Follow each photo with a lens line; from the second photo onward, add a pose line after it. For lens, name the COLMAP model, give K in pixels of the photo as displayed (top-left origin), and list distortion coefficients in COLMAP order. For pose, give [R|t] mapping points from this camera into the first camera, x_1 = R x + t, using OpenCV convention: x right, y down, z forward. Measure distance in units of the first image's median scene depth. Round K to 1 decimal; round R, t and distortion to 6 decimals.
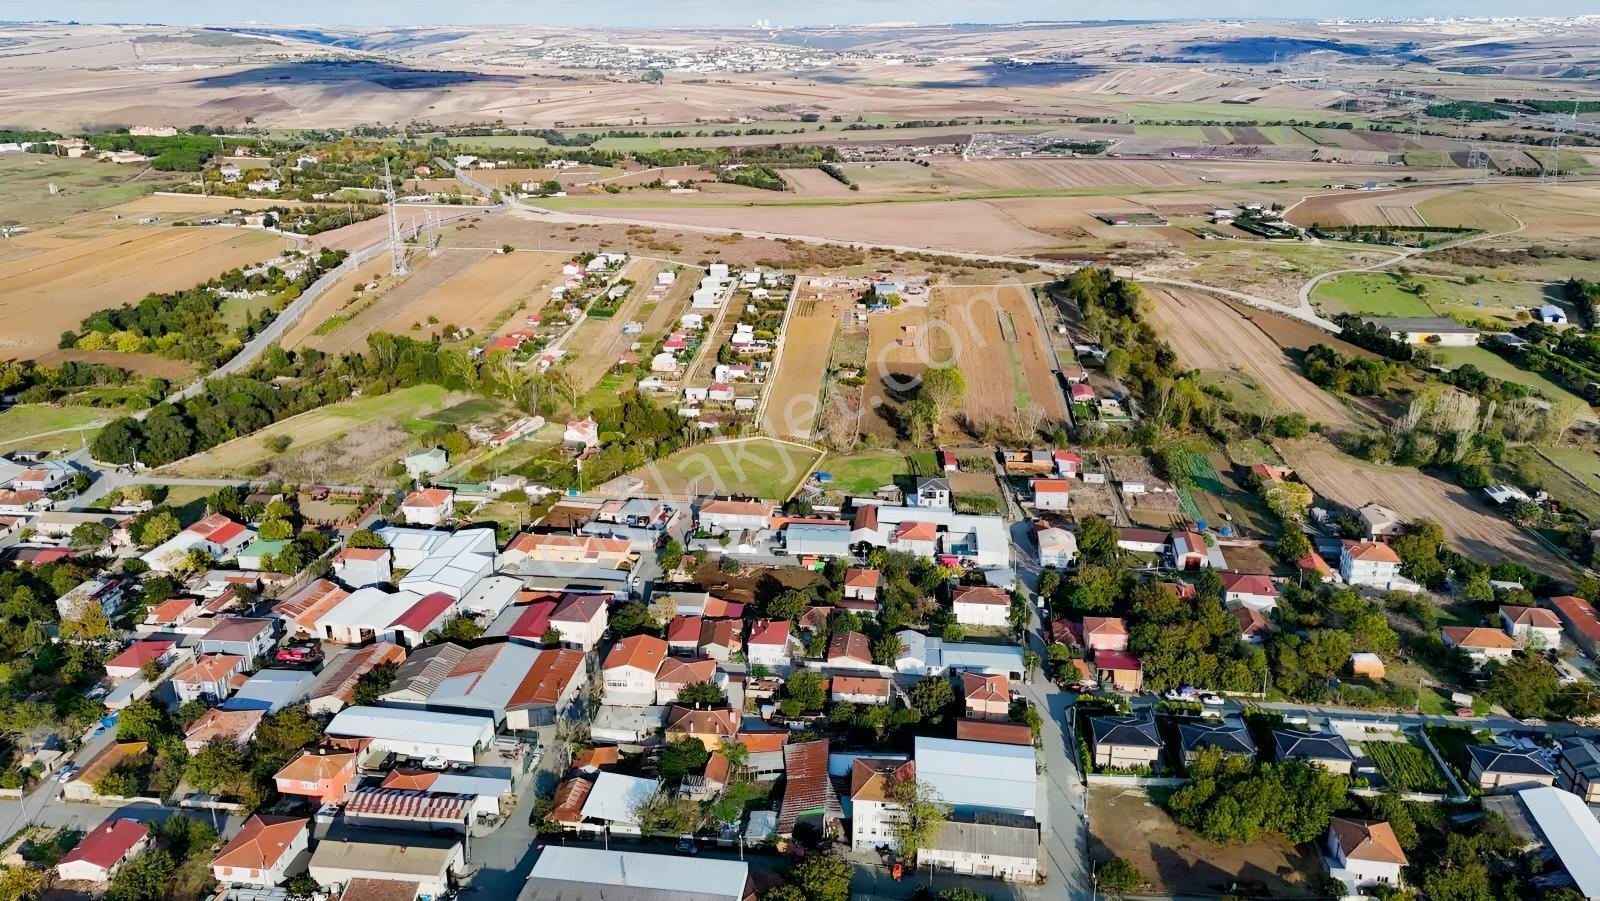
lens RADIAL K [[1167.2, 0, 798.2], [0, 1167.2, 444.4], [0, 0, 1]] dist [0.079760, -0.085334]
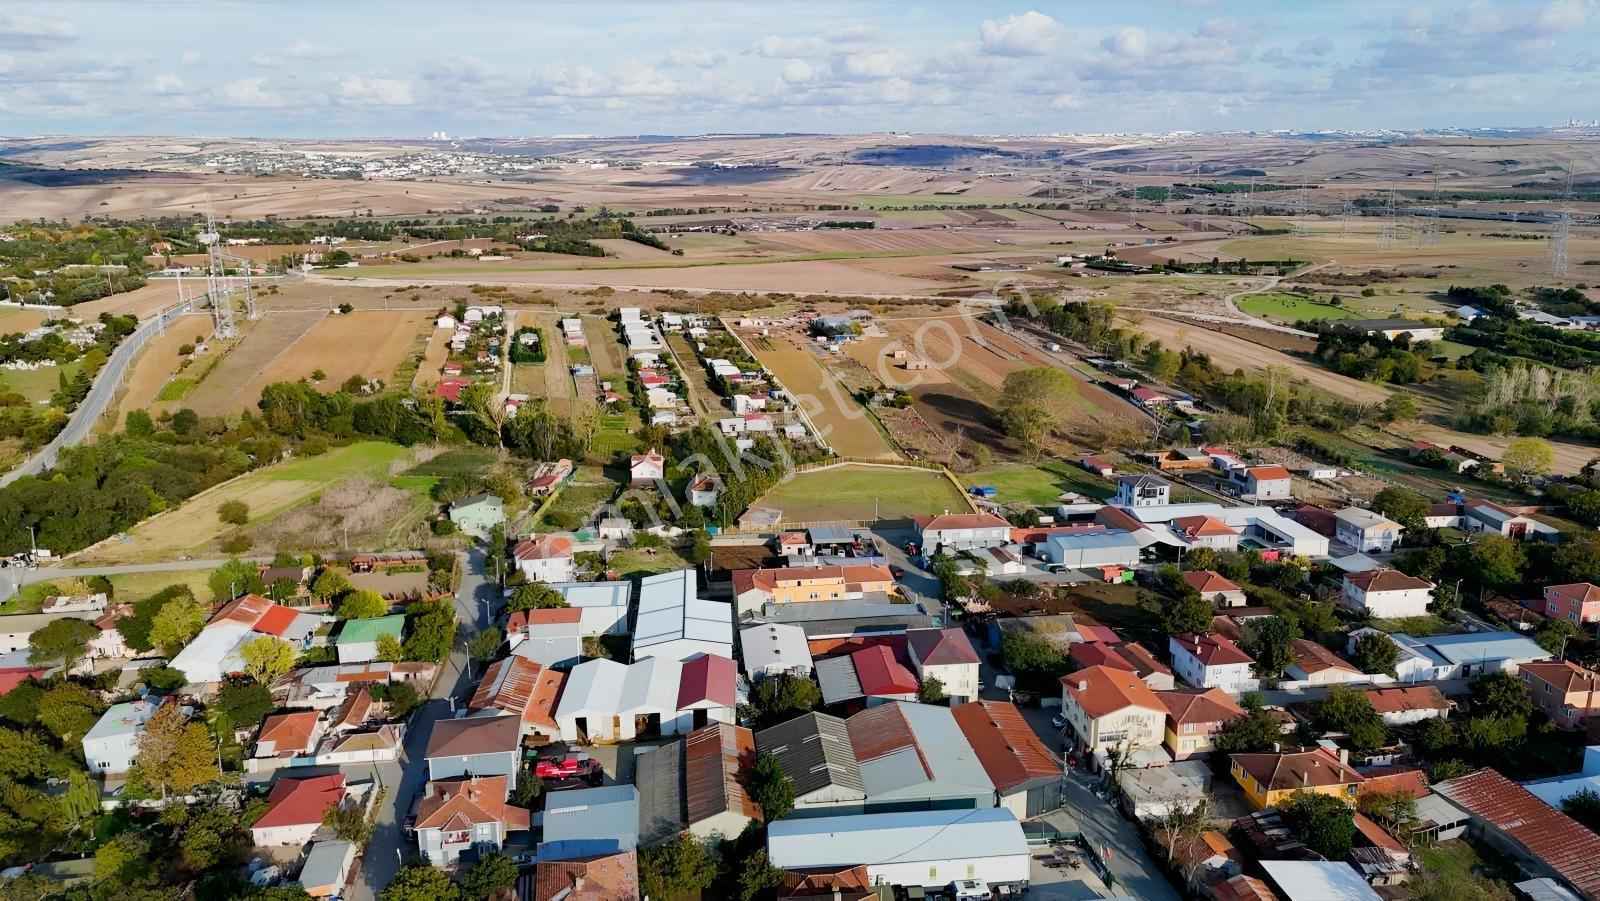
lens RADIAL K [[1167.2, 0, 798.2], [0, 1167.2, 444.4], [0, 0, 1]] dist [0.079760, -0.085334]
pose [[0.963319, -0.068937, 0.259354, -0.176945], [0.092711, 0.992428, -0.080569, 0.027896], [-0.251836, 0.101659, 0.962416, 0.139859]]
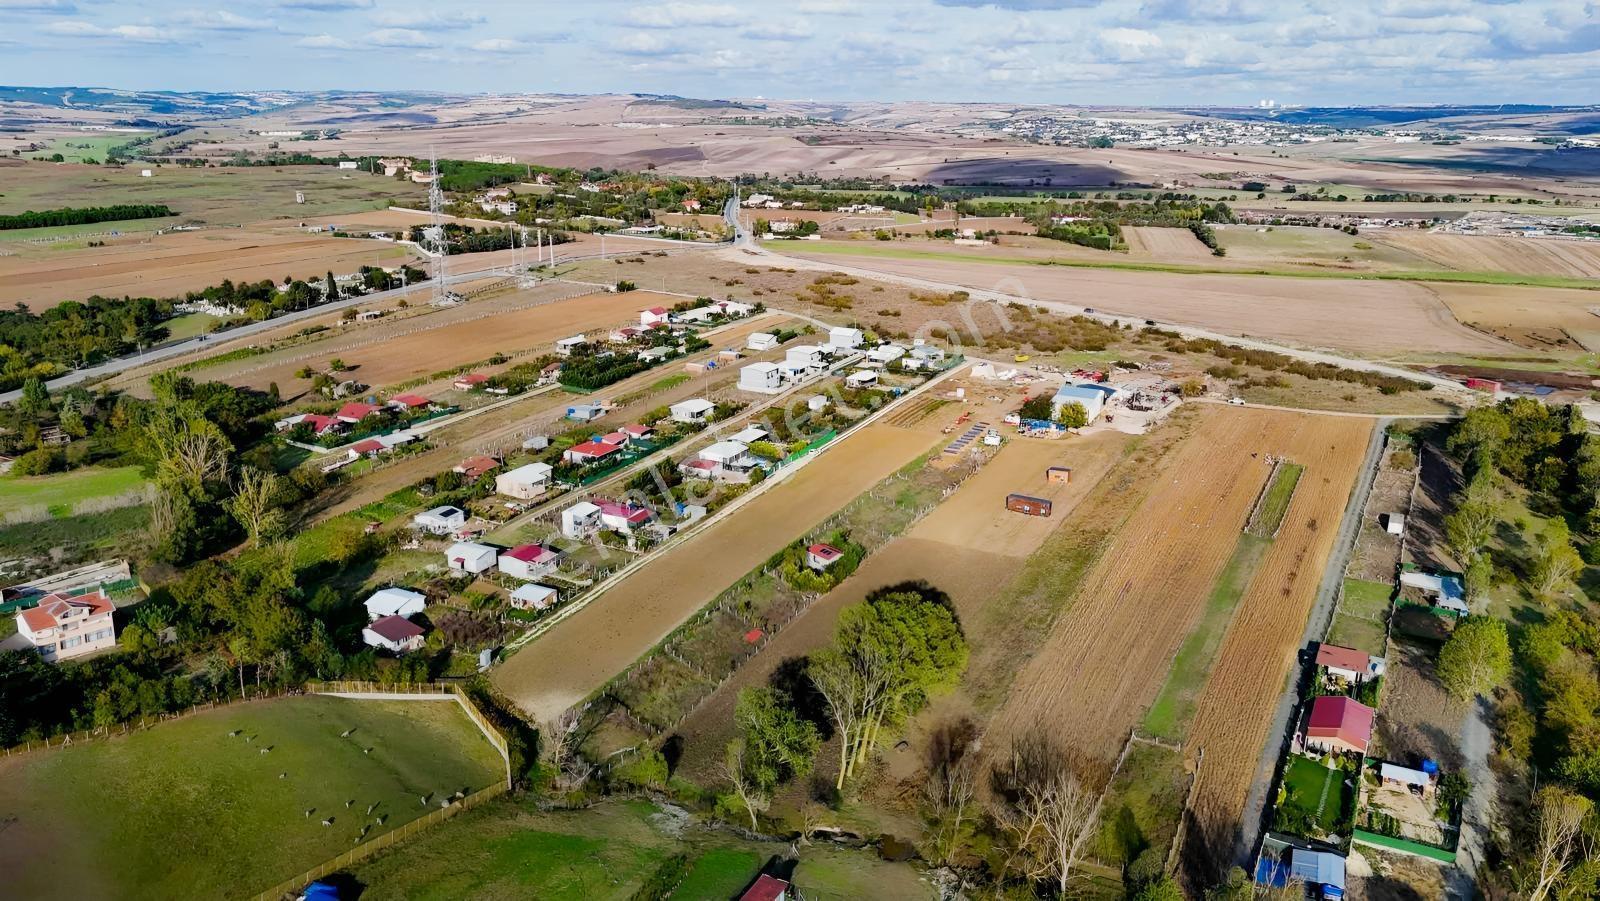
lens RADIAL K [[1167.2, 0, 798.2], [0, 1167.2, 444.4], [0, 0, 1]] dist [0.079760, -0.085334]
pose [[0.919089, 0.125378, -0.373571, 0.148619], [-0.149941, 0.987991, -0.037306, -0.063785], [0.364408, 0.090301, 0.926851, 0.407847]]
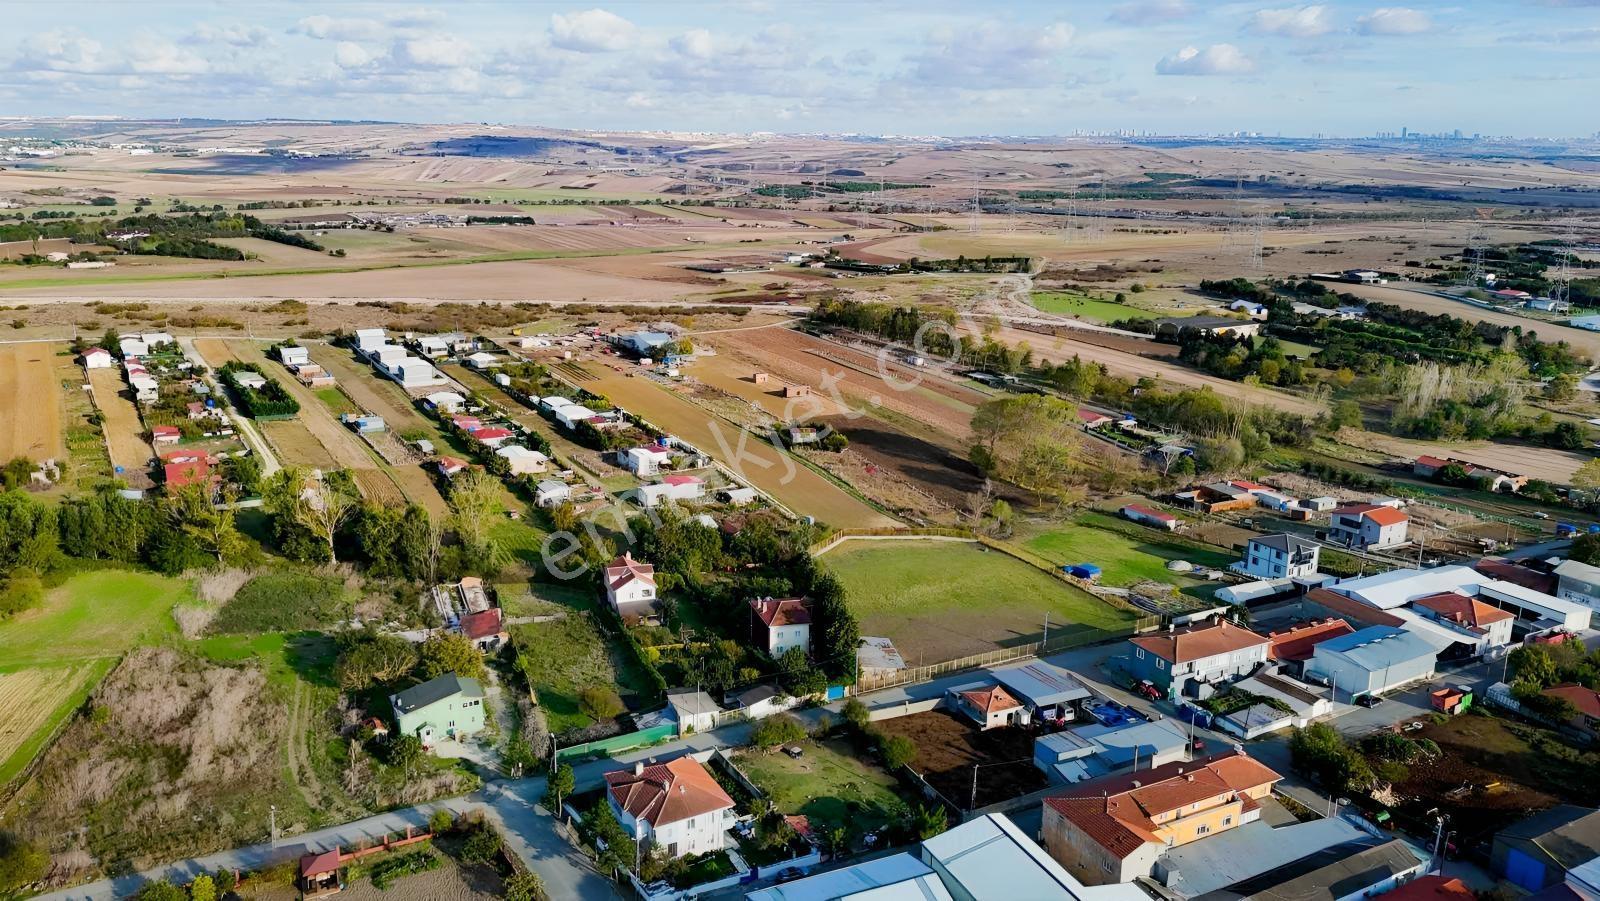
lens RADIAL K [[1167.2, 0, 798.2], [0, 1167.2, 444.4], [0, 0, 1]] dist [0.079760, -0.085334]
pose [[0.815862, -0.131528, 0.563089, -0.250325], [0.179804, 0.983218, -0.030856, -0.025746], [-0.549581, 0.126420, 0.825820, 0.319542]]
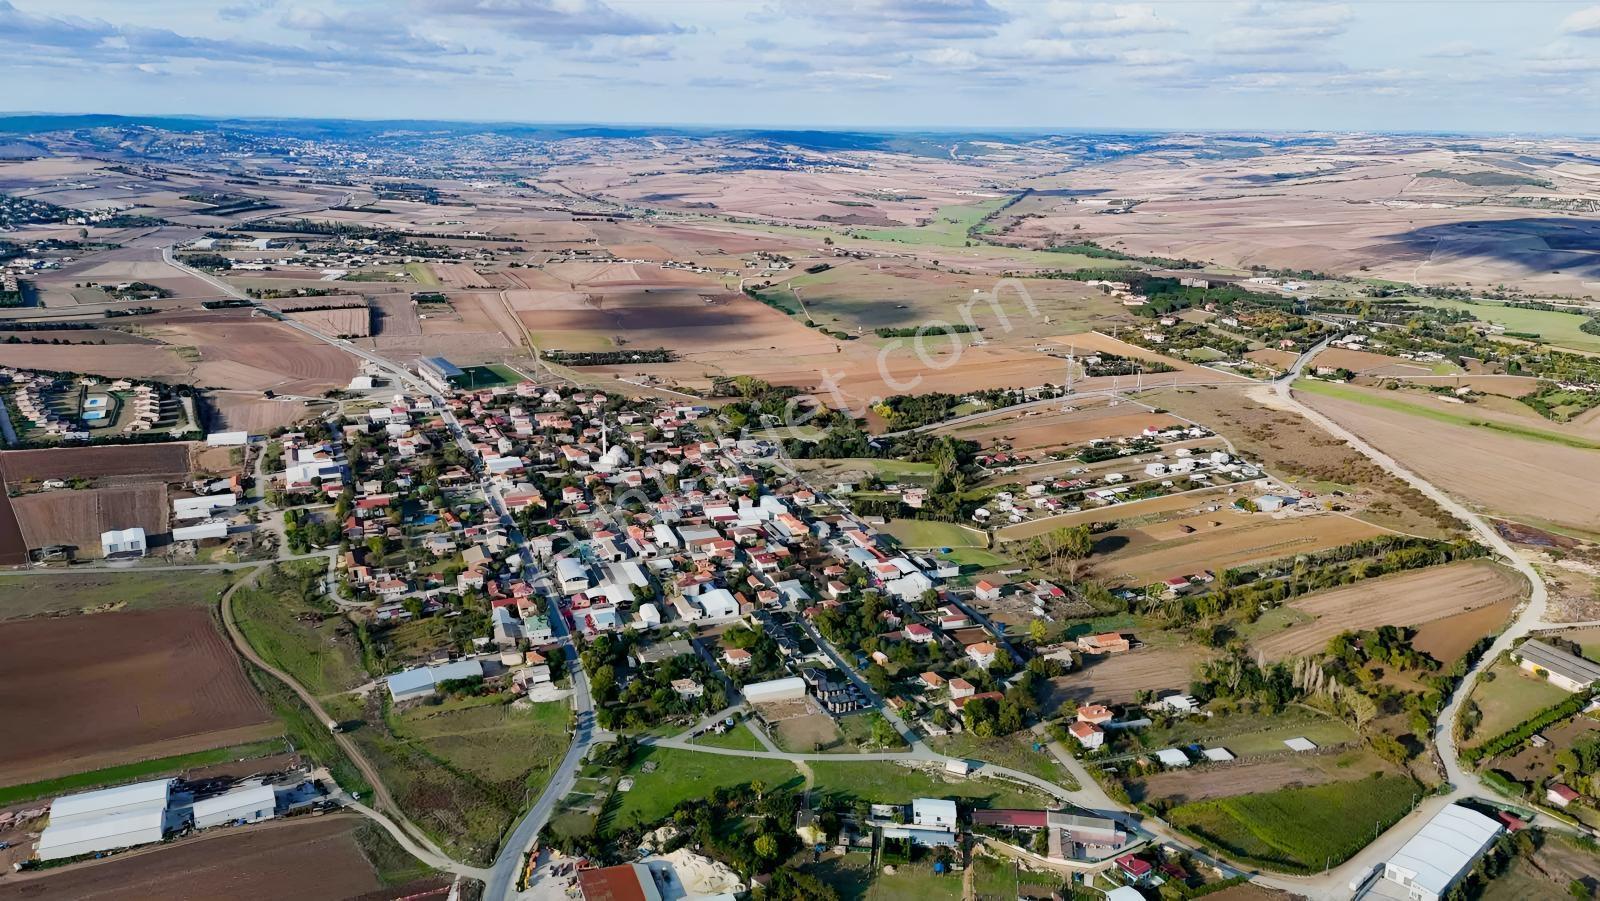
lens RADIAL K [[1167.2, 0, 798.2], [0, 1167.2, 444.4], [0, 0, 1]] dist [0.079760, -0.085334]
pose [[0.482781, 0.246714, -0.840270, 0.851648], [-0.308158, 0.945990, 0.100701, -0.148217], [0.819732, 0.210319, 0.532733, -0.157788]]
